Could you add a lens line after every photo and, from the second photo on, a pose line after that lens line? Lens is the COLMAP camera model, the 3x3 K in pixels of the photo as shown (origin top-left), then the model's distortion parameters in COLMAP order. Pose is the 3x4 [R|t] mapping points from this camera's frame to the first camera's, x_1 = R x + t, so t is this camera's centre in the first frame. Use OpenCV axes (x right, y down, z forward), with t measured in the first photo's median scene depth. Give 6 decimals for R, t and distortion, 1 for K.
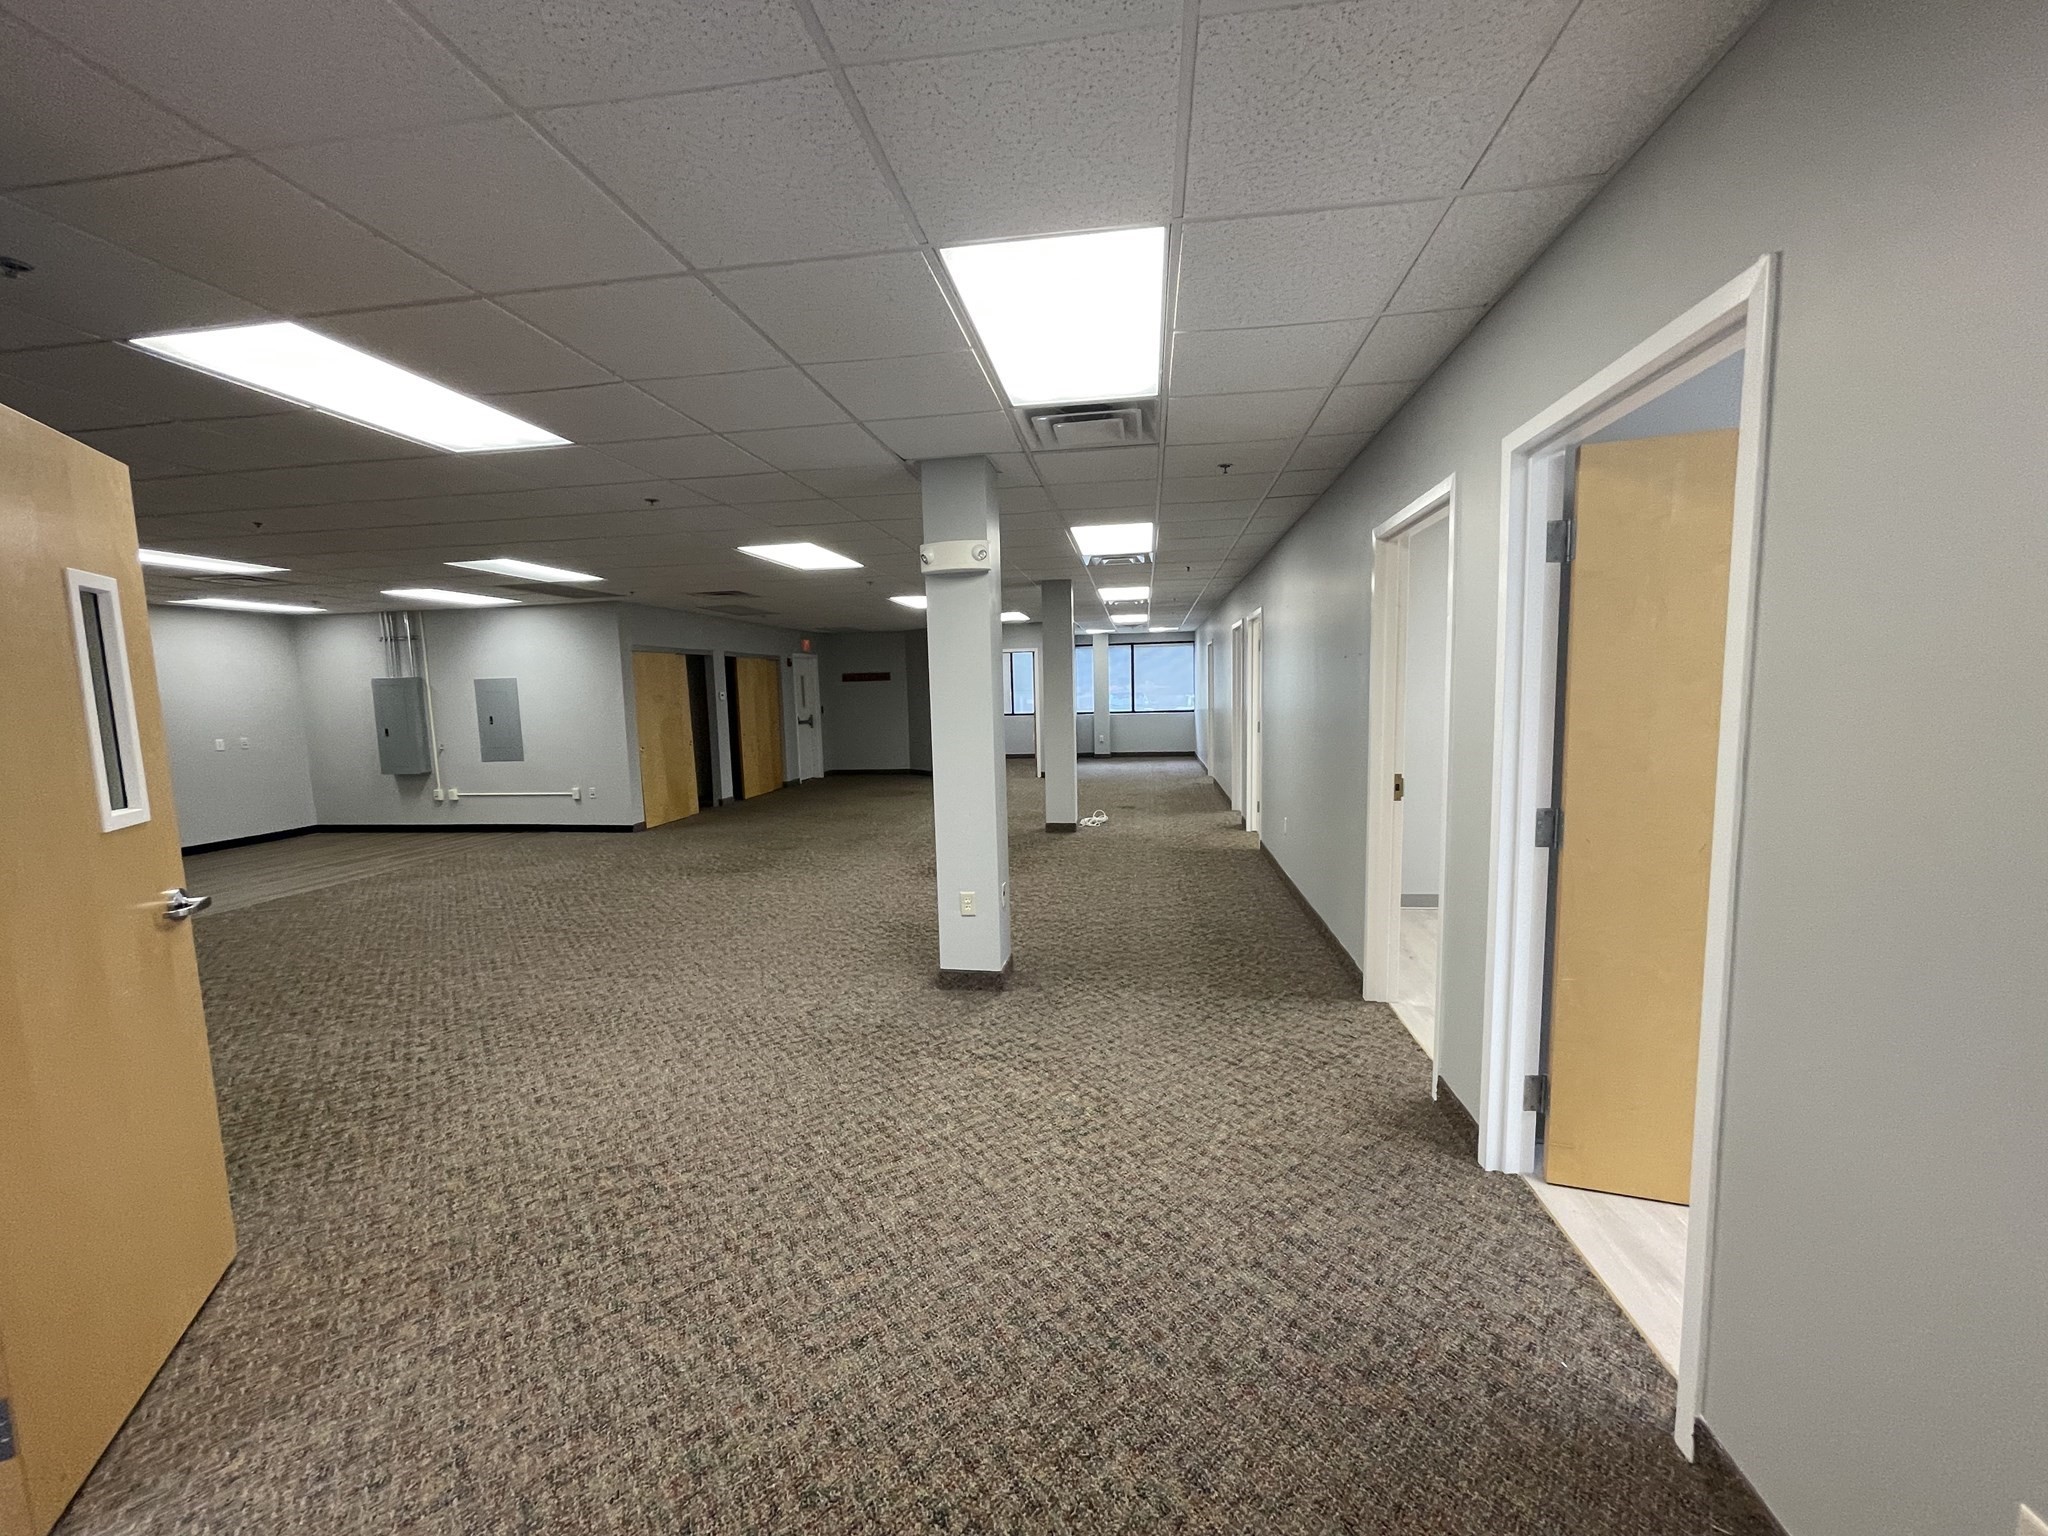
lens RADIAL K [[820.7, 0, 1028.9], [0, 820.7, 776.0], [0, 0, 1]] dist [-0.011444, -0.000241]
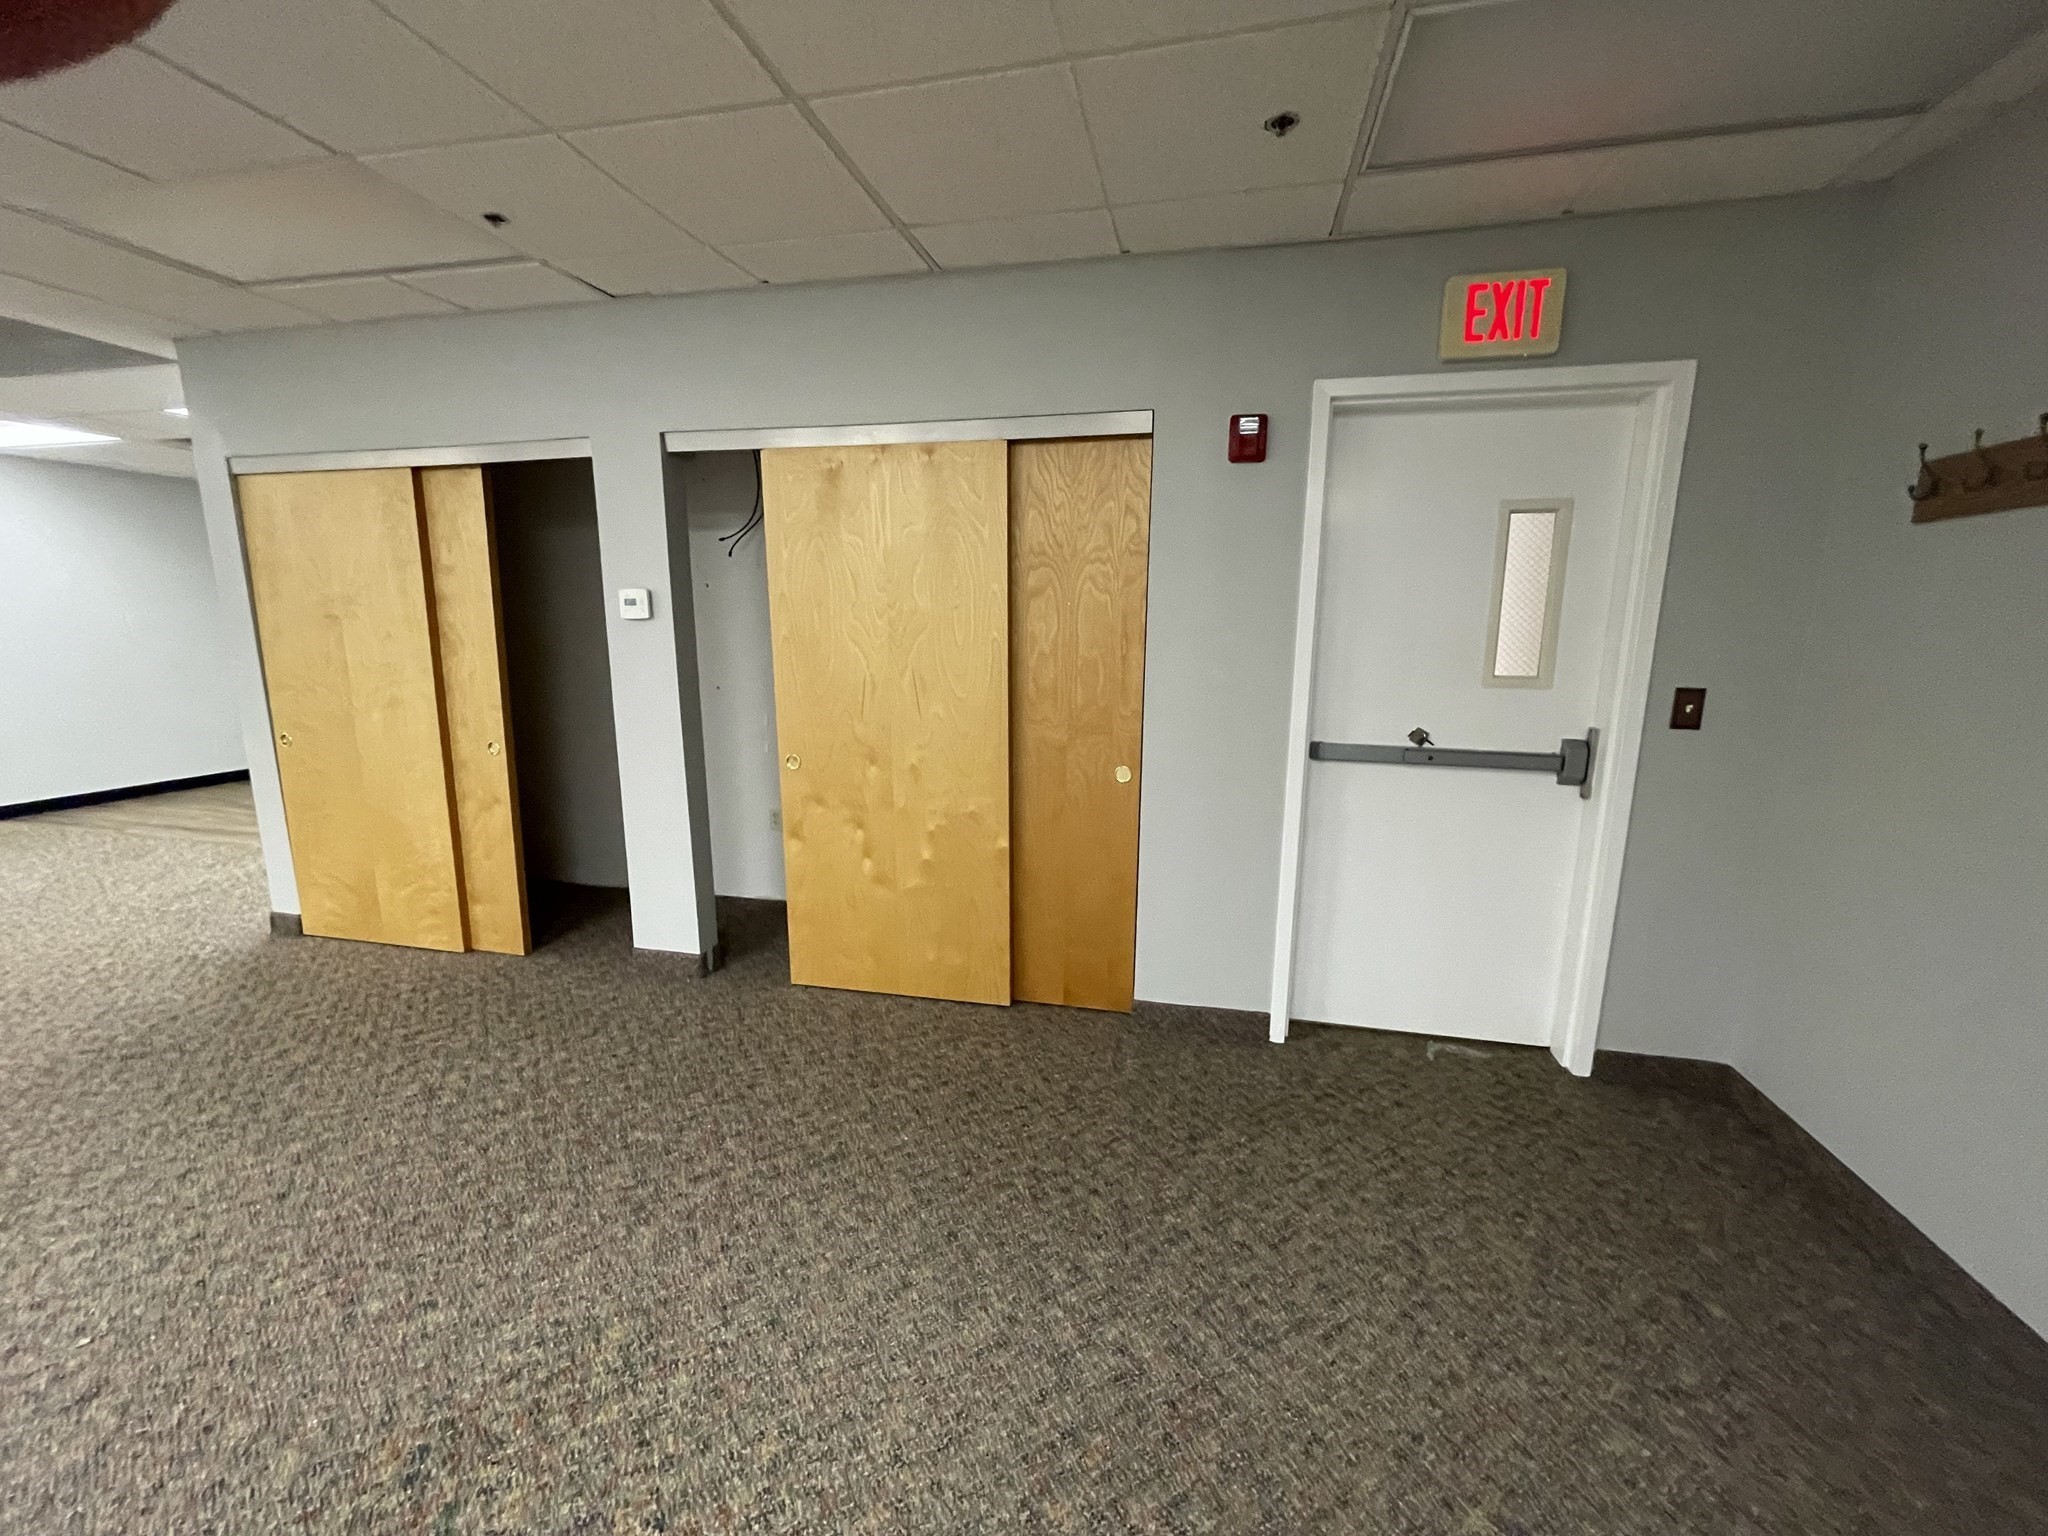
lens RADIAL K [[820.7, 0, 1028.9], [0, 820.7, 776.0], [0, 0, 1]] dist [-0.011444, -0.000241]
pose [[-0.081608, 0.194599, -0.977482, -0.118941], [-0.112836, 0.972644, 0.203057, -0.135197], [0.990257, 0.126867, -0.057418, 1.381968]]
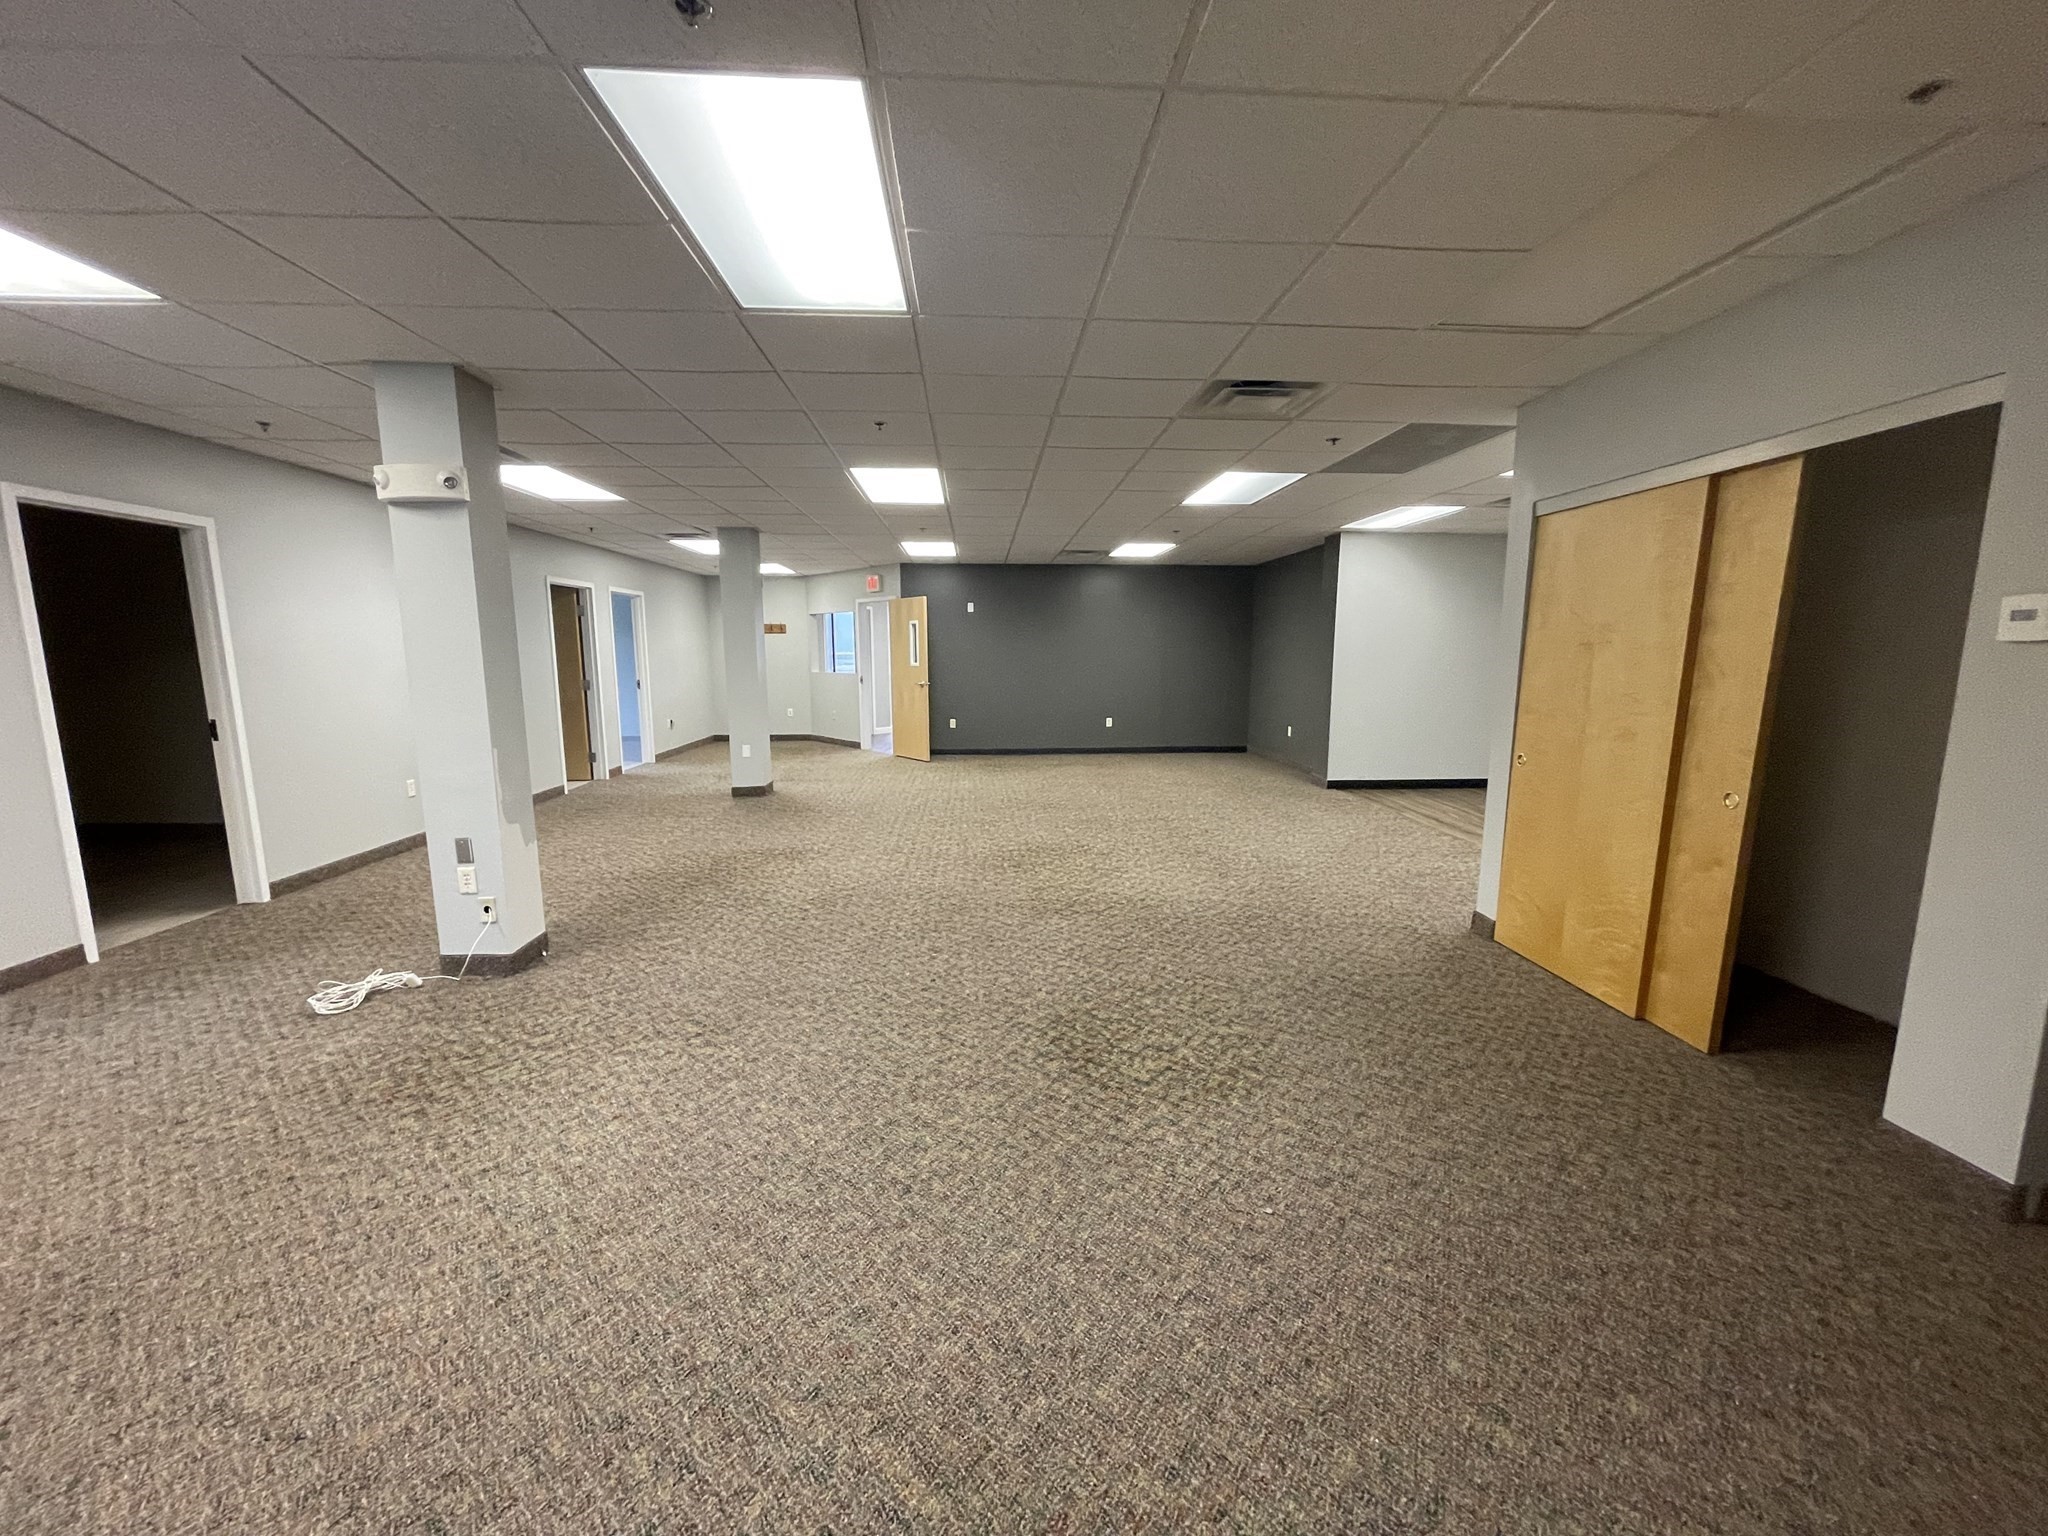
lens RADIAL K [[829.4, 0, 1027.8], [0, 829.4, 809.7], [0, 0, 1]] dist [-0.022952, 0.010661]
pose [[-0.979441, 0.057980, -0.193220, -0.143763], [0.000403, 0.958368, 0.285536, -0.129978], [0.201731, 0.279588, -0.938688, 1.356072]]
